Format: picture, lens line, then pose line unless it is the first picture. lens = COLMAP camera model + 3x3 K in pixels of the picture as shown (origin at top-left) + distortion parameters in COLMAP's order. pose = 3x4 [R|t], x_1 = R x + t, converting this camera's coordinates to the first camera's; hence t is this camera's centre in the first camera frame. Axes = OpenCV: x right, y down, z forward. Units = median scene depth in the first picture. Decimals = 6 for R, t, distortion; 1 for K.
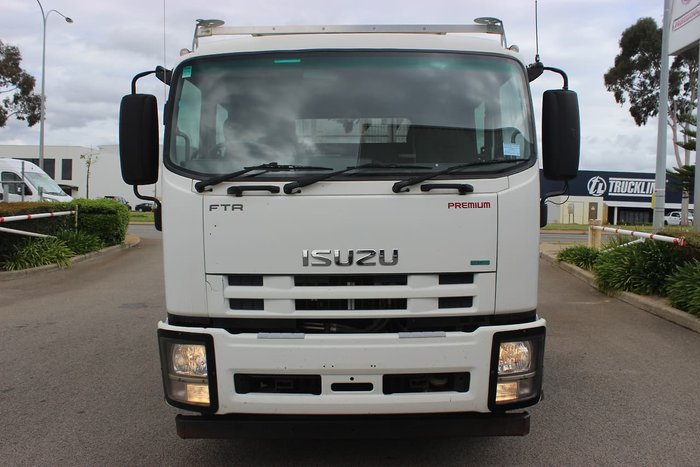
lens RADIAL K [[710.6, 0, 350.0], [0, 710.6, 233.5], [0, 0, 1]] dist [-0.200938, 0.367134]
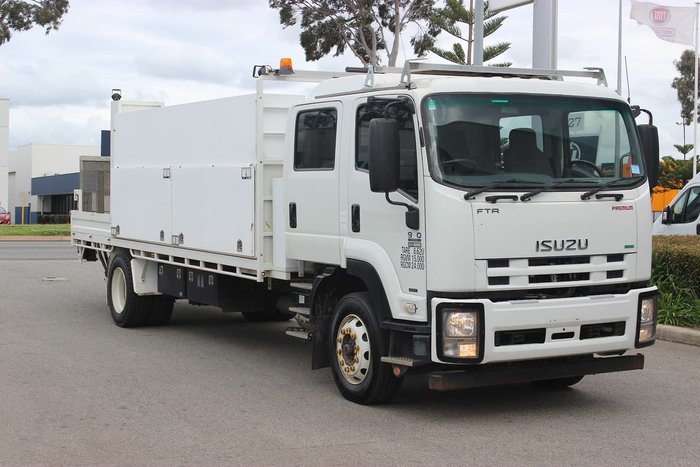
lens RADIAL K [[1168.2, 0, 350.0], [0, 1168.2, 233.5], [0, 0, 1]] dist [0.007123, 0.053829]
pose [[0.878365, -0.018721, 0.477623, -1.500625], [0.018076, 0.999819, 0.005948, -0.011385], [-0.477648, 0.003409, 0.878545, -0.876441]]
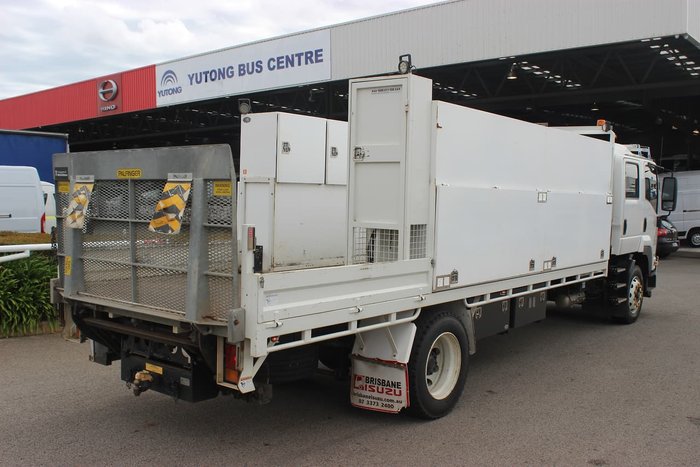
lens RADIAL K [[710.6, 0, 350.0], [0, 710.6, 233.5], [0, 0, 1]] dist [-0.200938, 0.367134]
pose [[-0.777861, -0.044942, 0.626827, -1.130493], [0.011033, 0.996309, 0.085124, -0.247556], [-0.628339, 0.073131, -0.774495, 4.246173]]
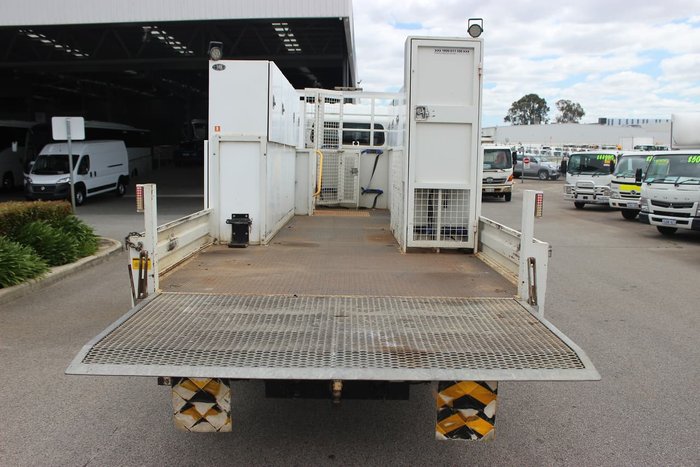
lens RADIAL K [[632.7, 0, 351.9], [0, 632.7, 245.4], [0, 0, 1]] dist [-0.149062, 0.001936]
pose [[-0.999969, -0.007557, -0.001982, -0.023056], [-0.007790, 0.983611, 0.180135, -0.251730], [0.000588, 0.180145, -0.983640, 4.394066]]
